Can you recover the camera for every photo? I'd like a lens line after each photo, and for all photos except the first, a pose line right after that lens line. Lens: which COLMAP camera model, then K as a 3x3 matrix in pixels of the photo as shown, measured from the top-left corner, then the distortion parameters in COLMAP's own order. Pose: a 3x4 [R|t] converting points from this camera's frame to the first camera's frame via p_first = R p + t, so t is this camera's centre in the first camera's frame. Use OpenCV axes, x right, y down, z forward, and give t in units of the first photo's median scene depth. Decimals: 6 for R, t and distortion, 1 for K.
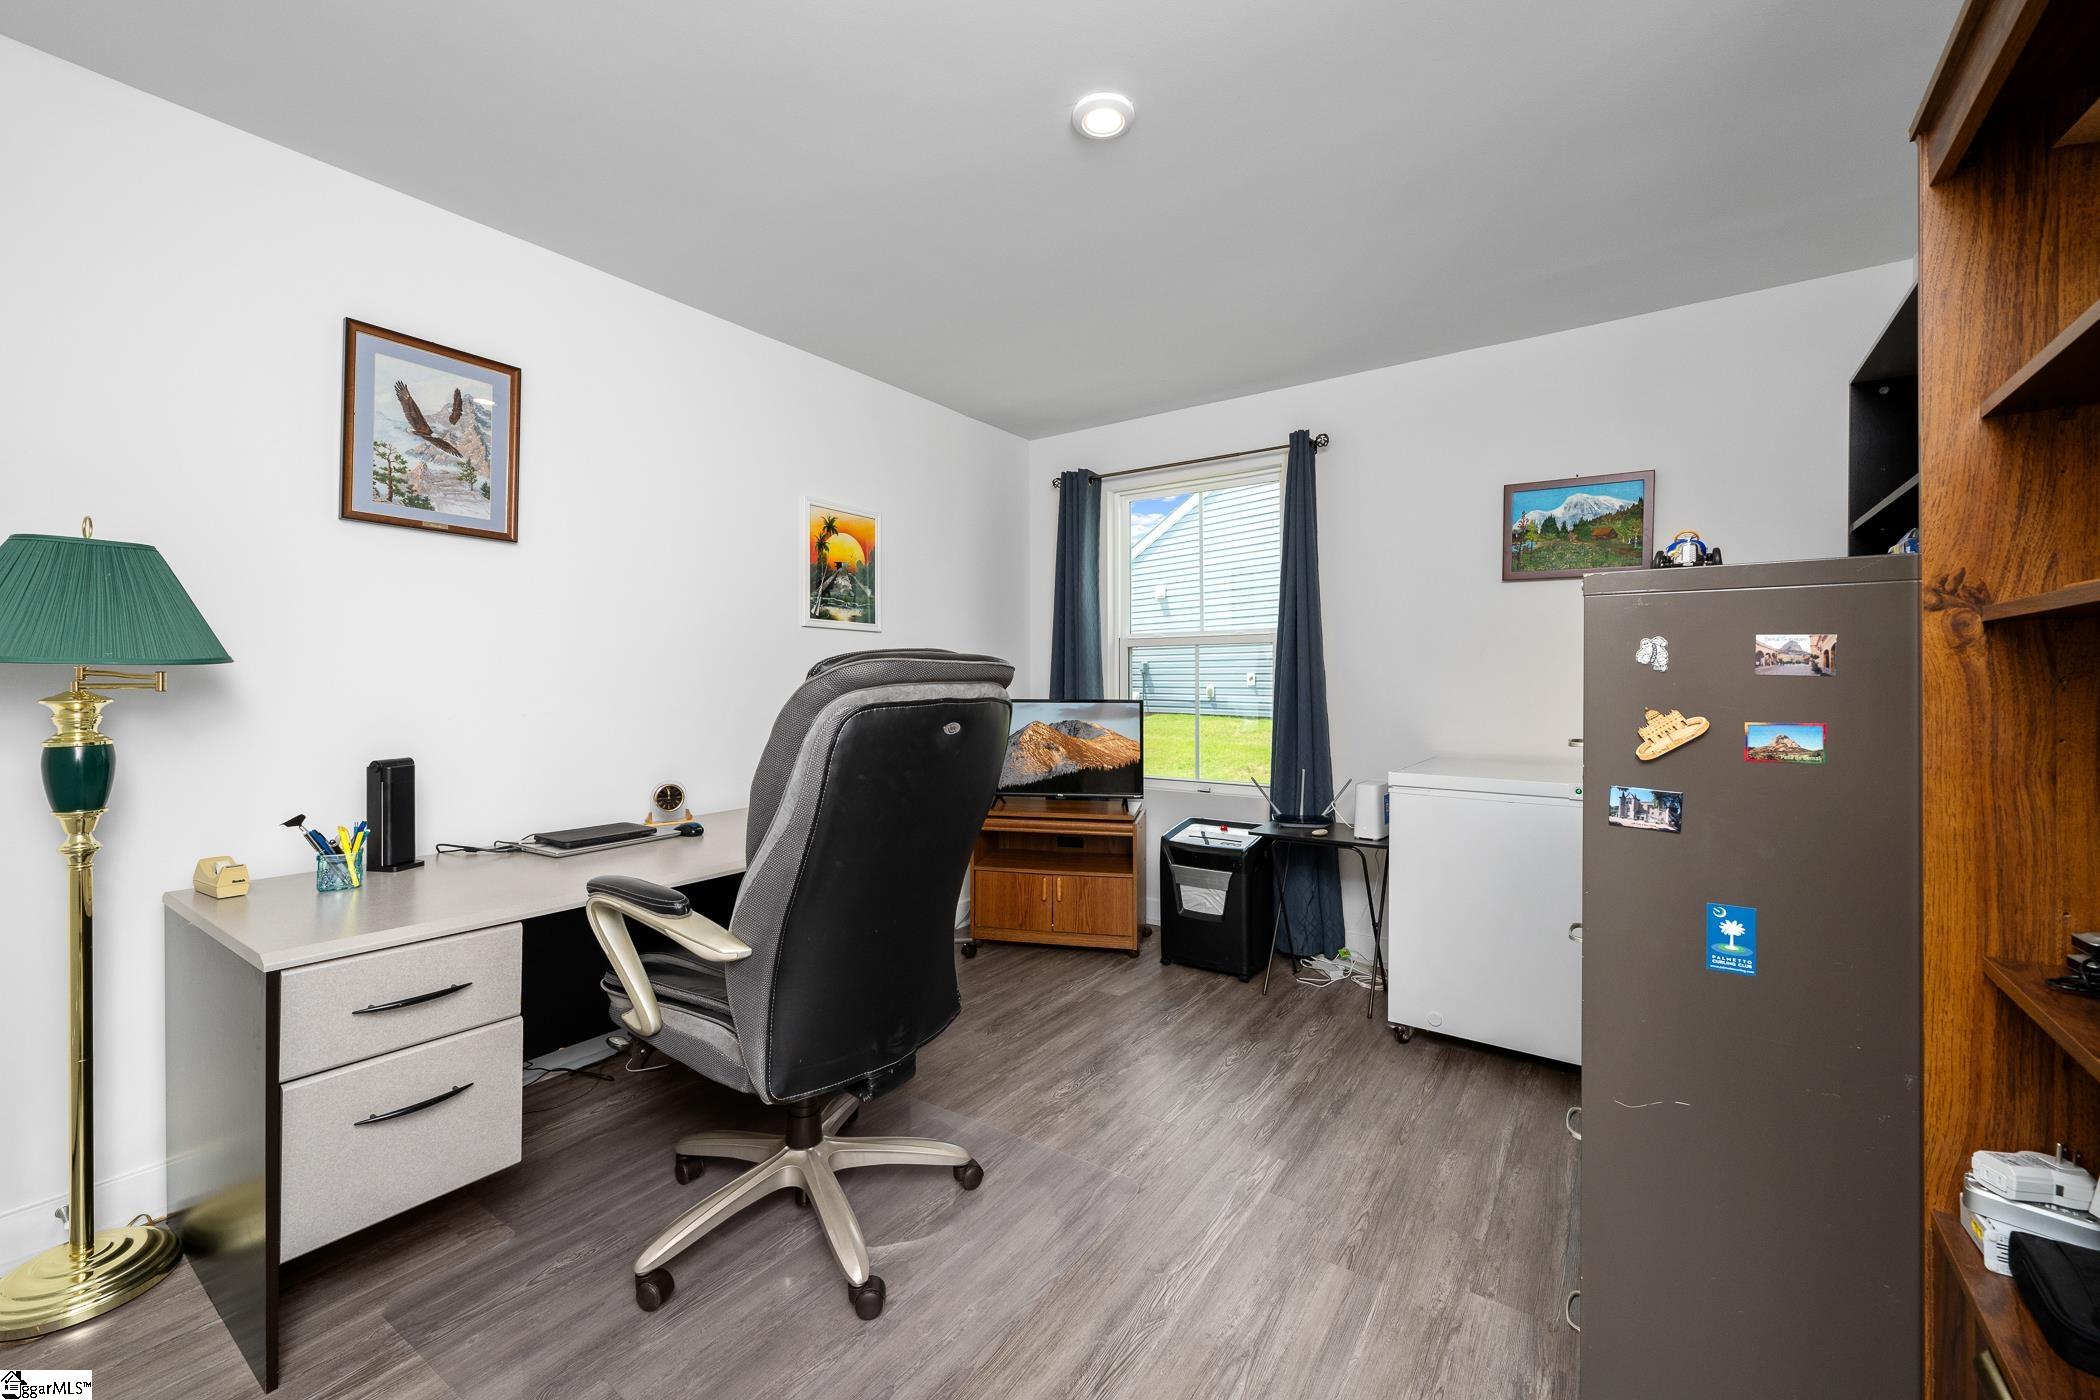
lens RADIAL K [[839.4, 0, 1053.5], [0, 839.4, 678.7], [0, 0, 1]] dist [-0.001042, -0.000222]
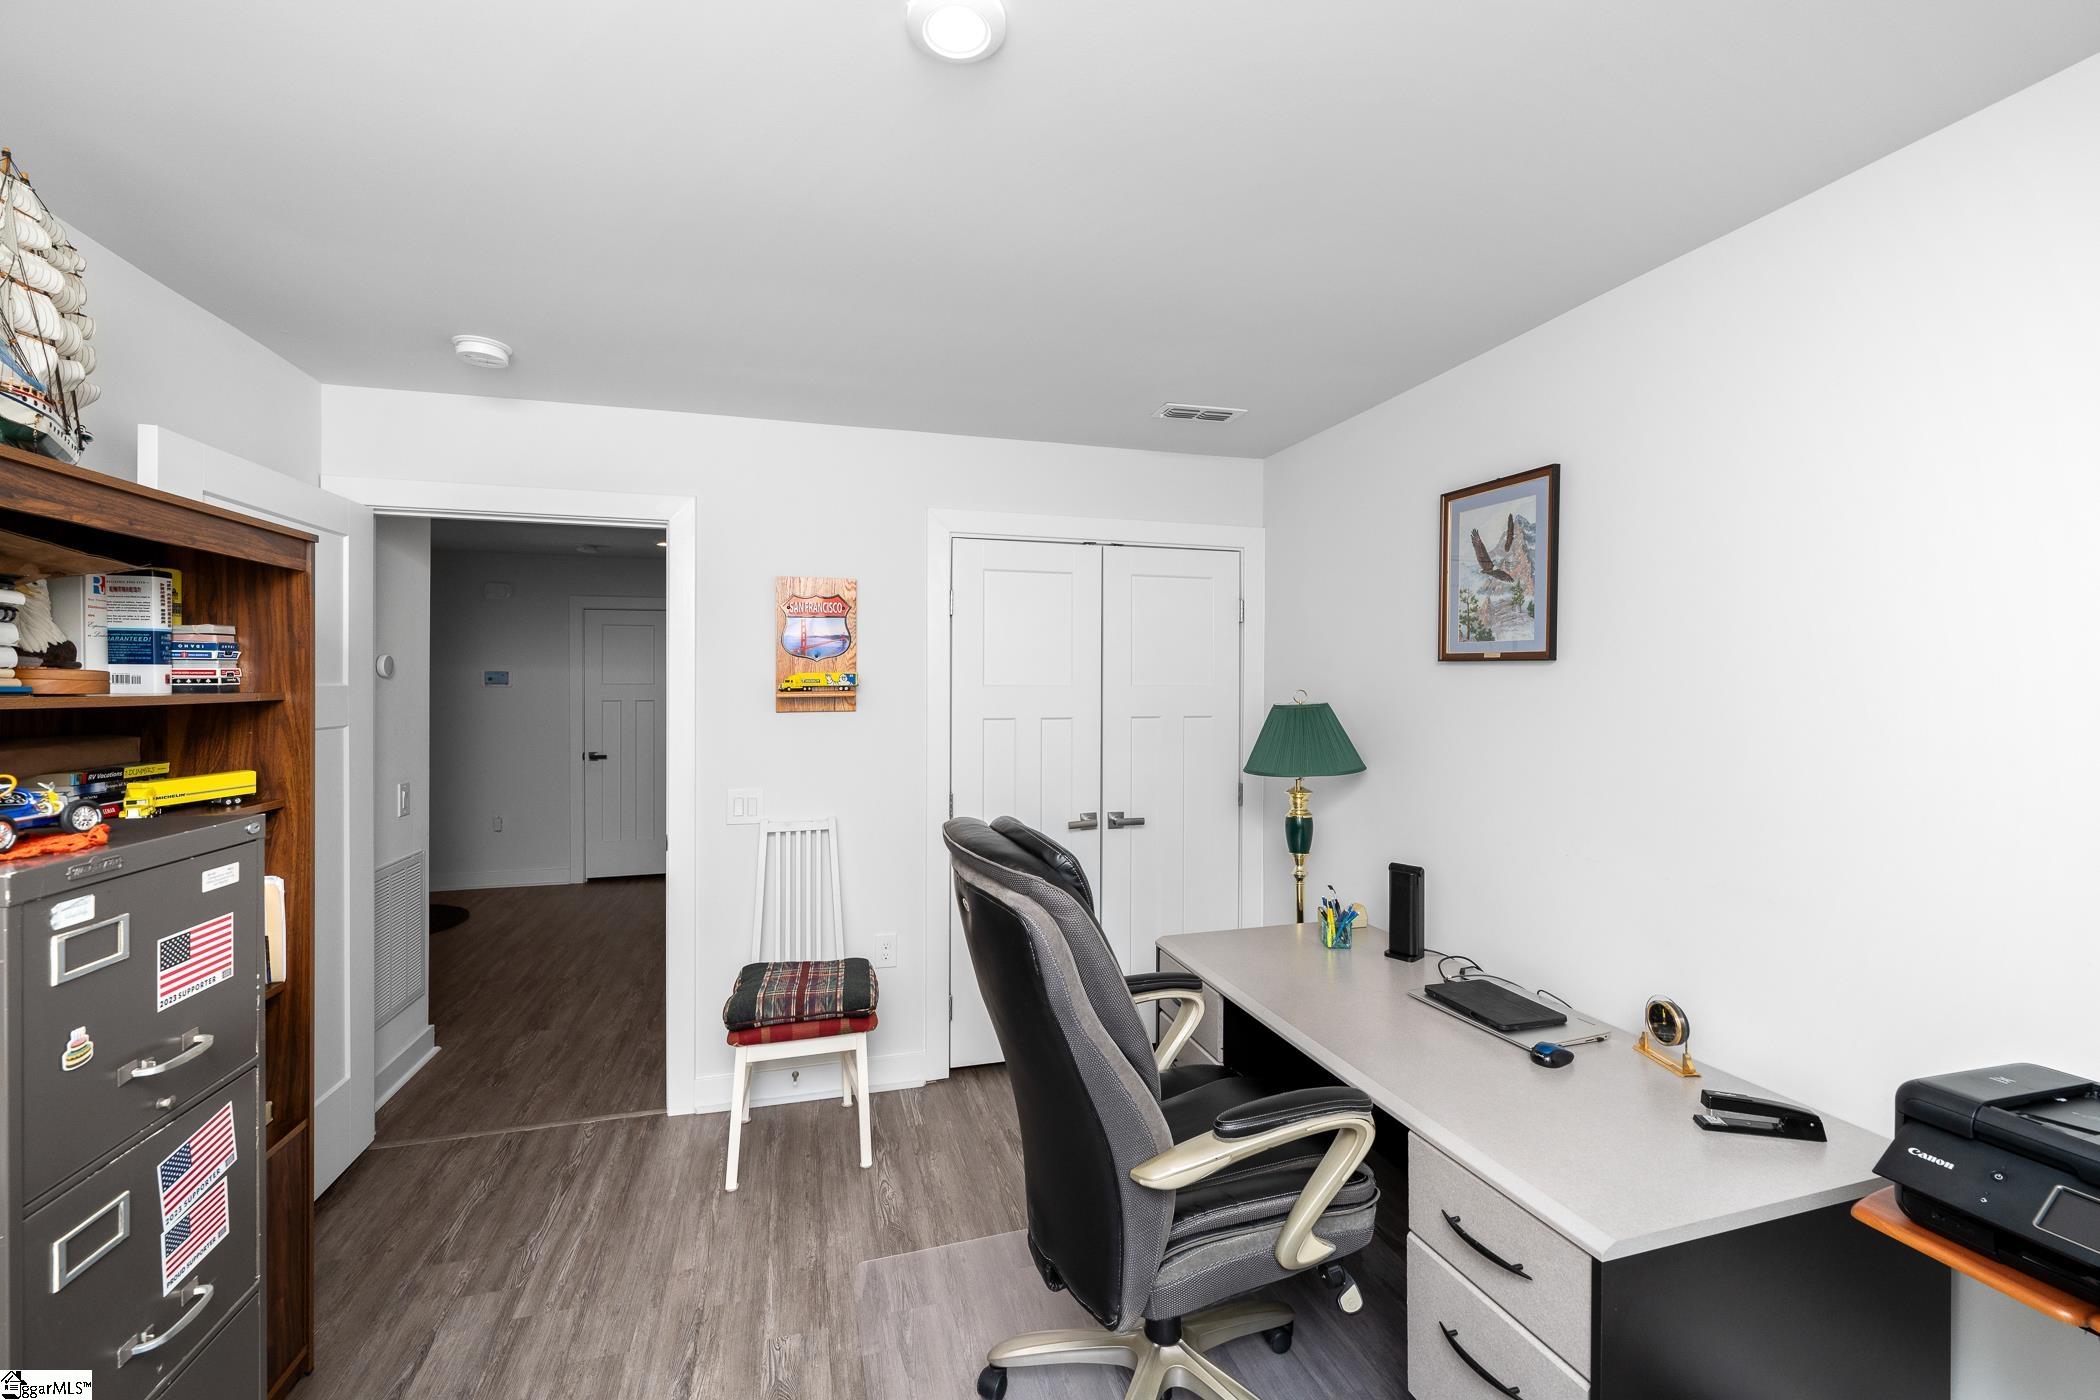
lens RADIAL K [[855.2, 0, 1049.8], [0, 855.2, 710.4], [0, 0, 1]] dist [0.000826, -0.000089]
pose [[-0.610270, 0.020421, -0.791930, 0.432425], [0.000983, 0.999686, 0.025021, -0.137365], [0.792193, 0.014490, -0.610099, 1.183123]]
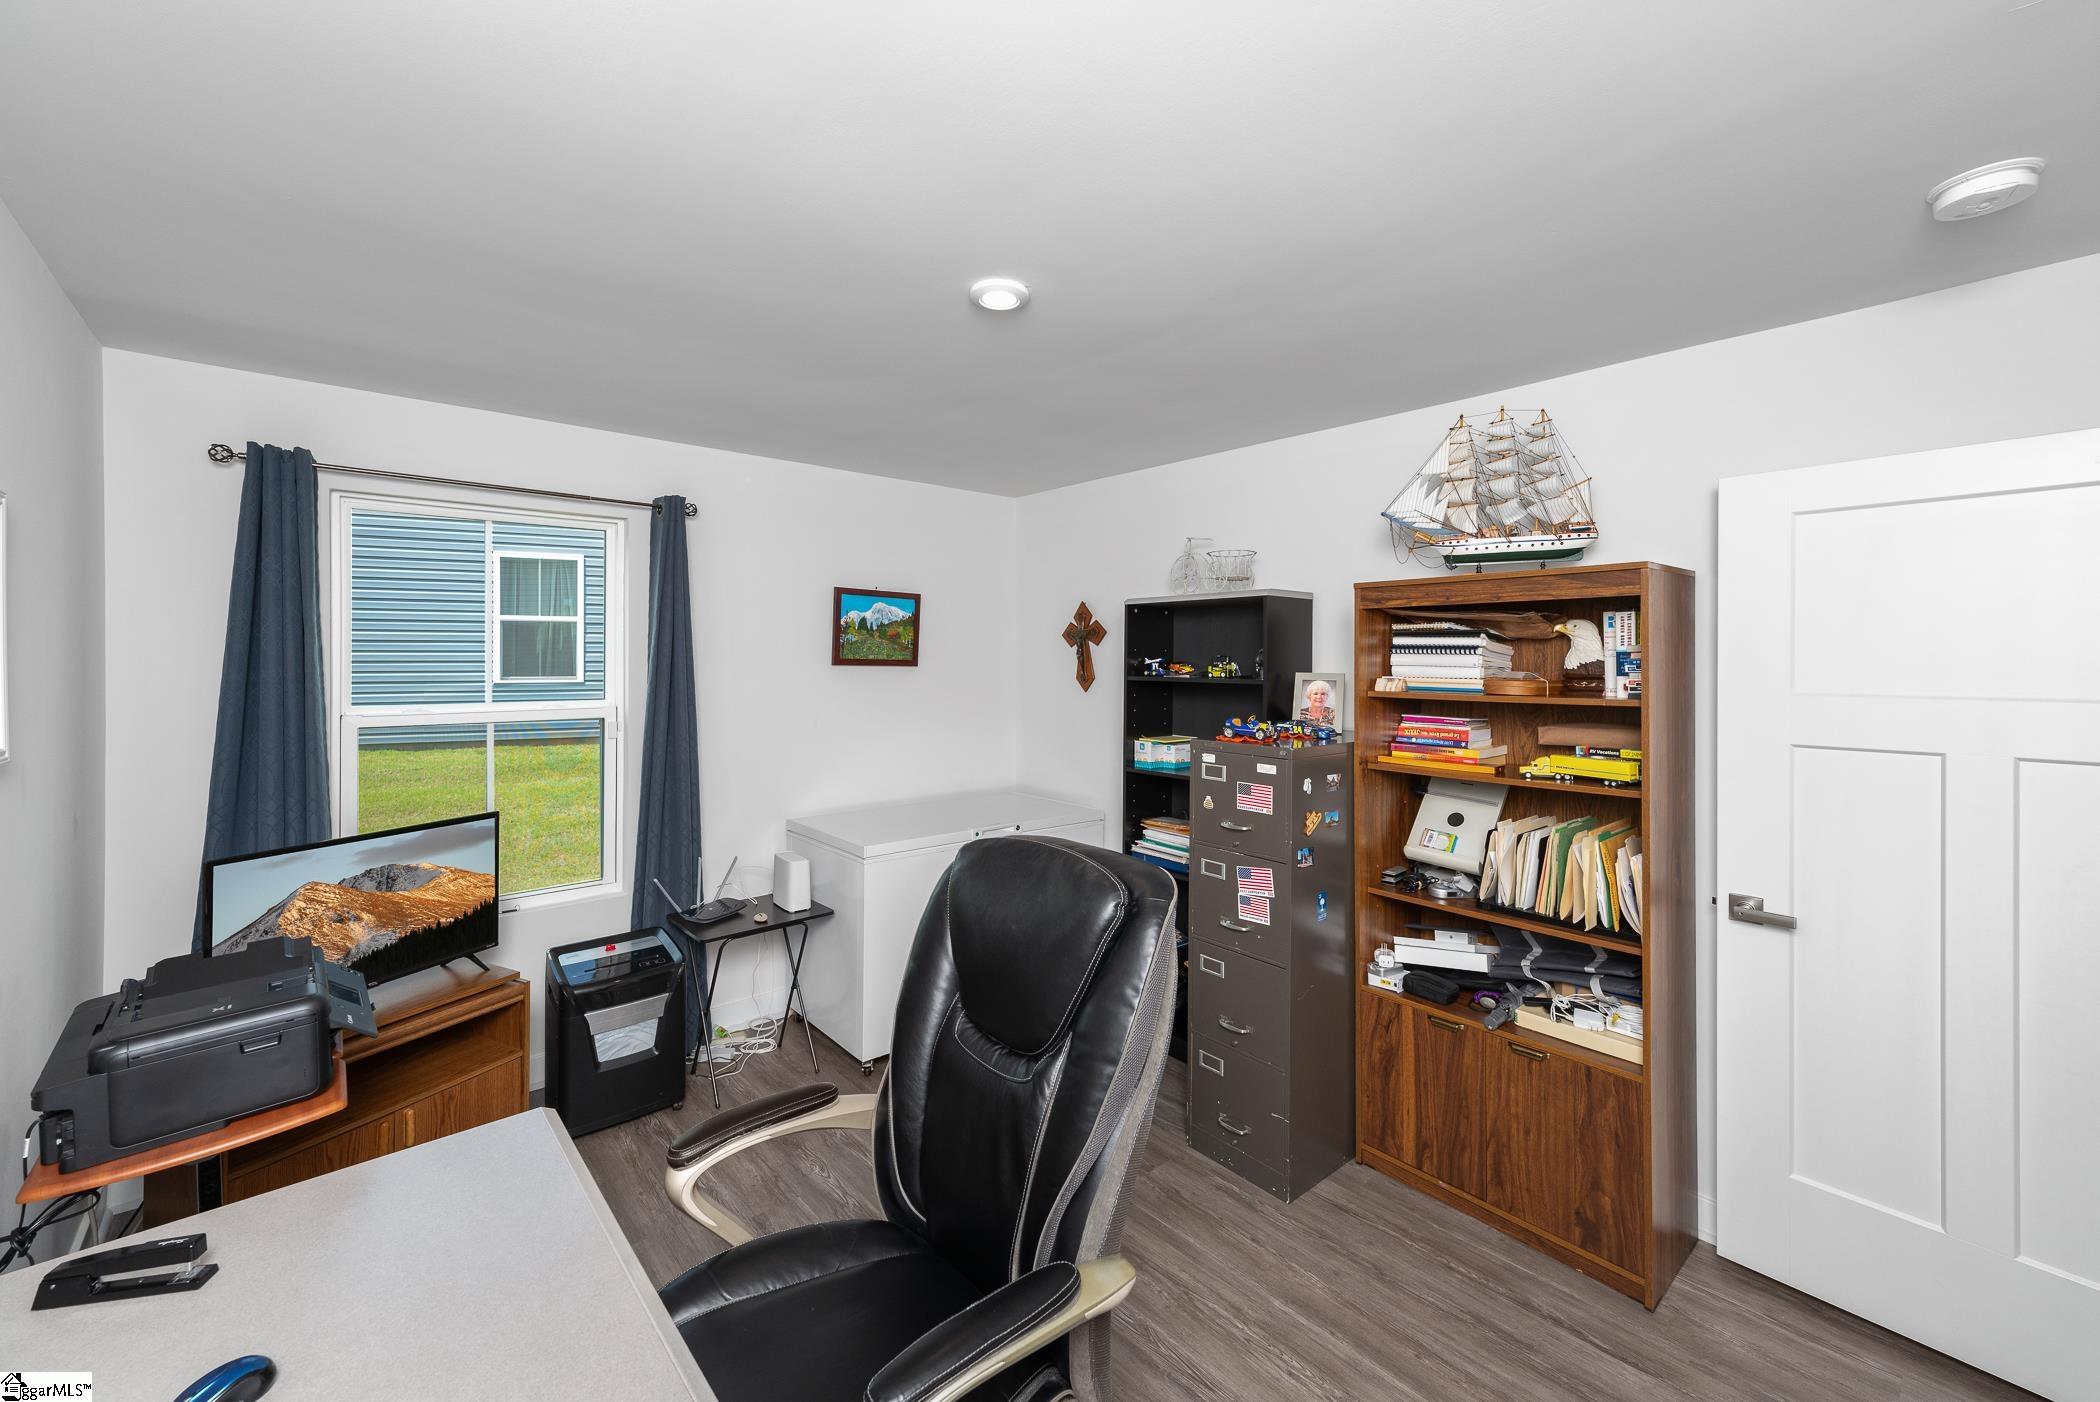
lens RADIAL K [[832.3, 0, 1048.3], [0, 832.3, 671.5], [0, 0, 1]] dist [-0.000830, -0.000137]
pose [[0.223341, -0.016400, 0.974602, -0.747672], [-0.006582, 0.999810, 0.018332, -0.176650], [-0.974718, -0.010509, 0.223191, 0.577532]]
